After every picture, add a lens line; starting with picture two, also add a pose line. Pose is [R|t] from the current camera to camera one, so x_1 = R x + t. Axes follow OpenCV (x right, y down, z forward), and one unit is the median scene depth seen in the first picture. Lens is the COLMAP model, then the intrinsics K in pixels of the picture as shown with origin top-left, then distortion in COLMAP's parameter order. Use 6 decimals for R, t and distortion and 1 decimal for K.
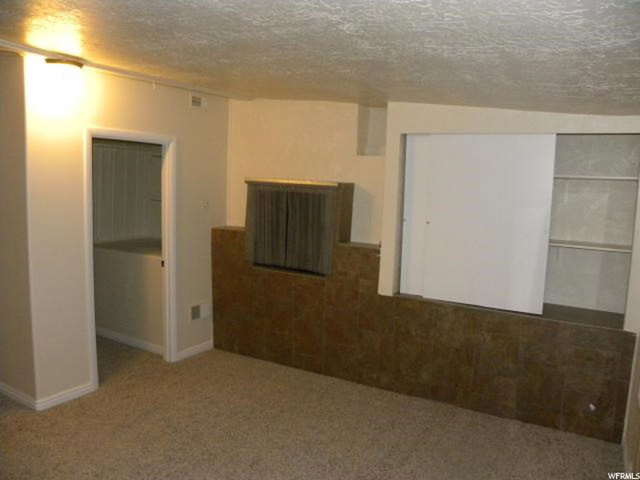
lens RADIAL K [[491.3, 0, 320.0], [0, 491.3, 240.0], [0, 0, 1]] dist [-0.137692, 0.071923]
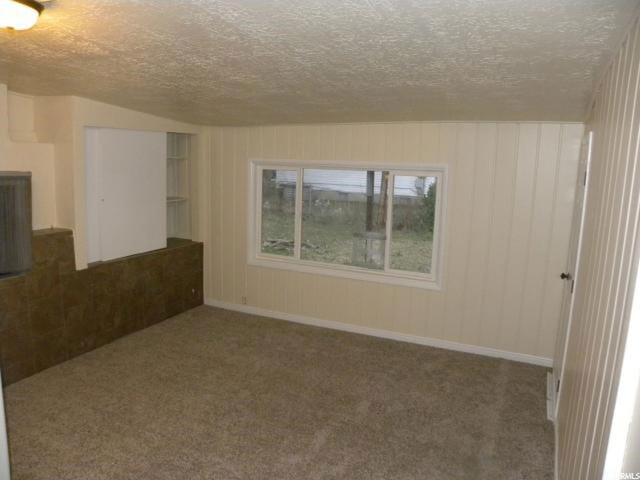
lens RADIAL K [[491.3, 0, 320.0], [0, 491.3, 240.0], [0, 0, 1]] dist [-0.137692, 0.071923]
pose [[-0.096532, -0.203671, 0.974269, -0.989942], [0.086285, 0.973443, 0.212047, -0.140377], [-0.991583, 0.104534, -0.076395, 0.541836]]
